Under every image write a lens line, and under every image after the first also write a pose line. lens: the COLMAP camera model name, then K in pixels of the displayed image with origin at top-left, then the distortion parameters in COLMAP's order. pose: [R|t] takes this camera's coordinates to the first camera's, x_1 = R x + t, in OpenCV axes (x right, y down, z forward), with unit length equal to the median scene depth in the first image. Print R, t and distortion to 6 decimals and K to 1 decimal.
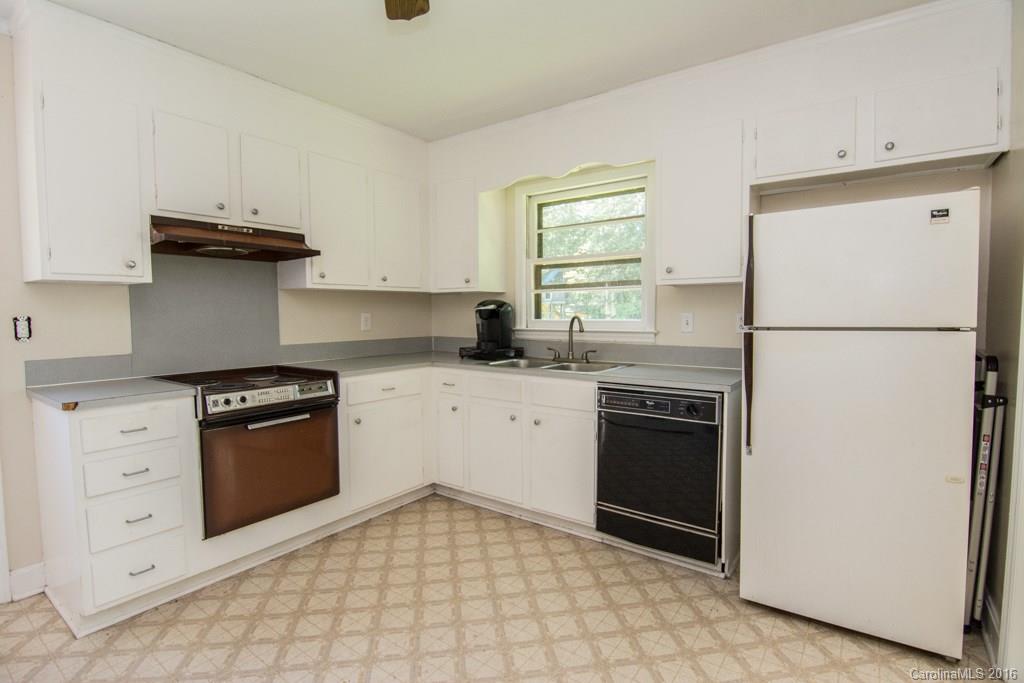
lens RADIAL K [[496.5, 0, 514.6], [0, 496.5, 338.1], [0, 0, 1]] dist [-0.002313, -0.010905]
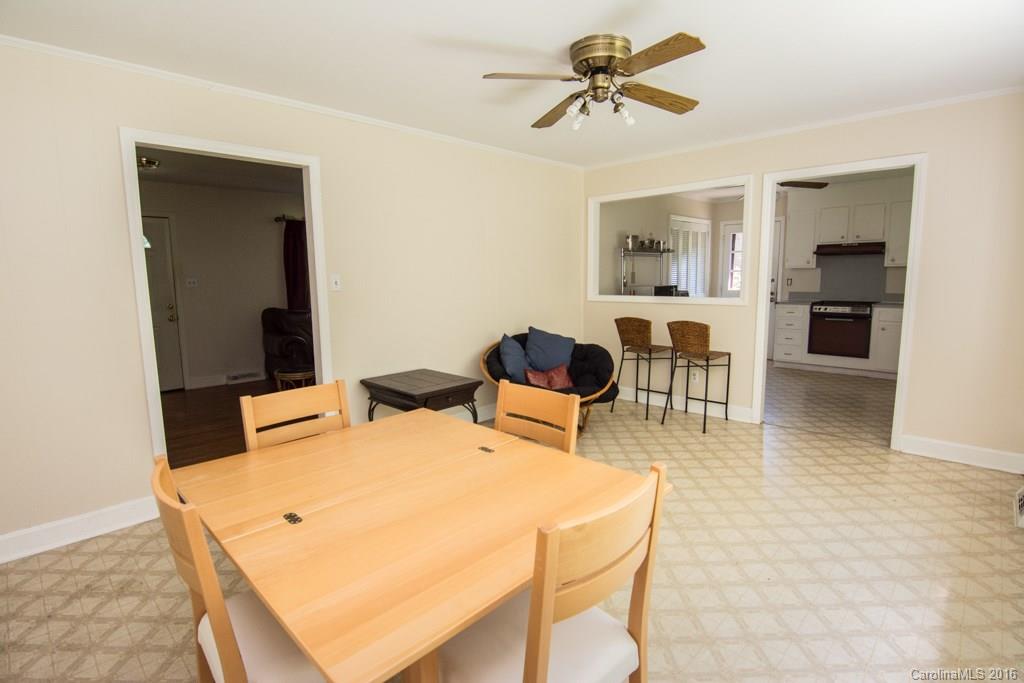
lens RADIAL K [[496.5, 0, 514.6], [0, 496.5, 338.1], [0, 0, 1]] dist [-0.002313, -0.010905]
pose [[-0.124009, 0.131117, -0.983580, 2.267903], [-0.043040, 0.989588, 0.137344, -0.021694], [0.991347, 0.059365, -0.117075, -0.384643]]
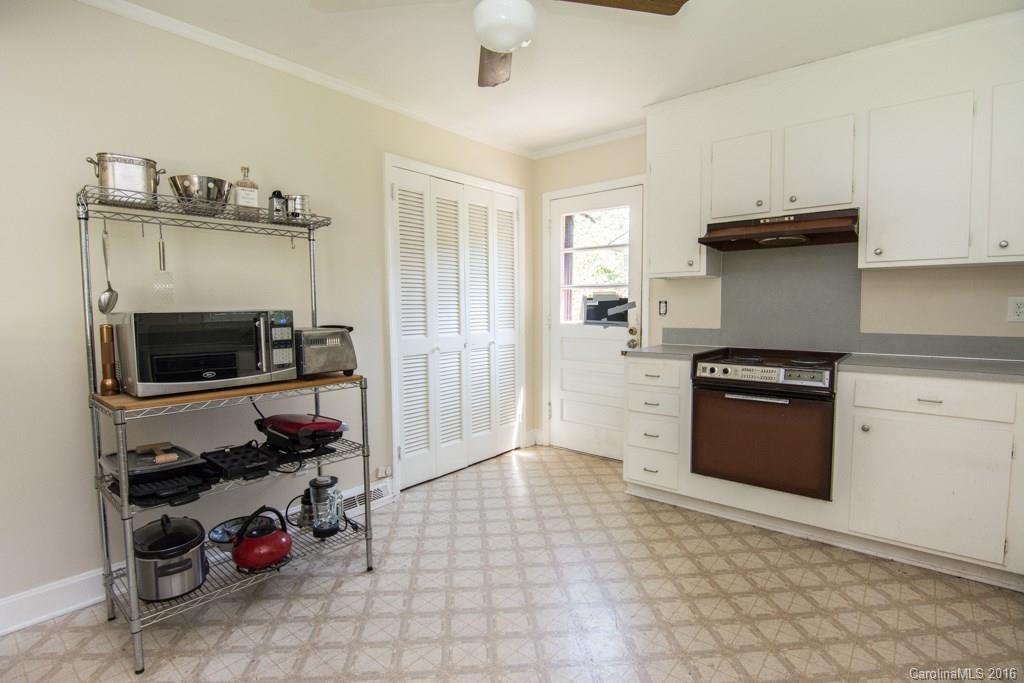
lens RADIAL K [[496.5, 0, 514.6], [0, 496.5, 338.1], [0, 0, 1]] dist [-0.002313, -0.010905]
pose [[-0.061319, 0.069030, -0.995728, 0.589475], [-0.047382, 0.996280, 0.071986, -0.013302], [0.996993, 0.051594, -0.057820, 0.520393]]
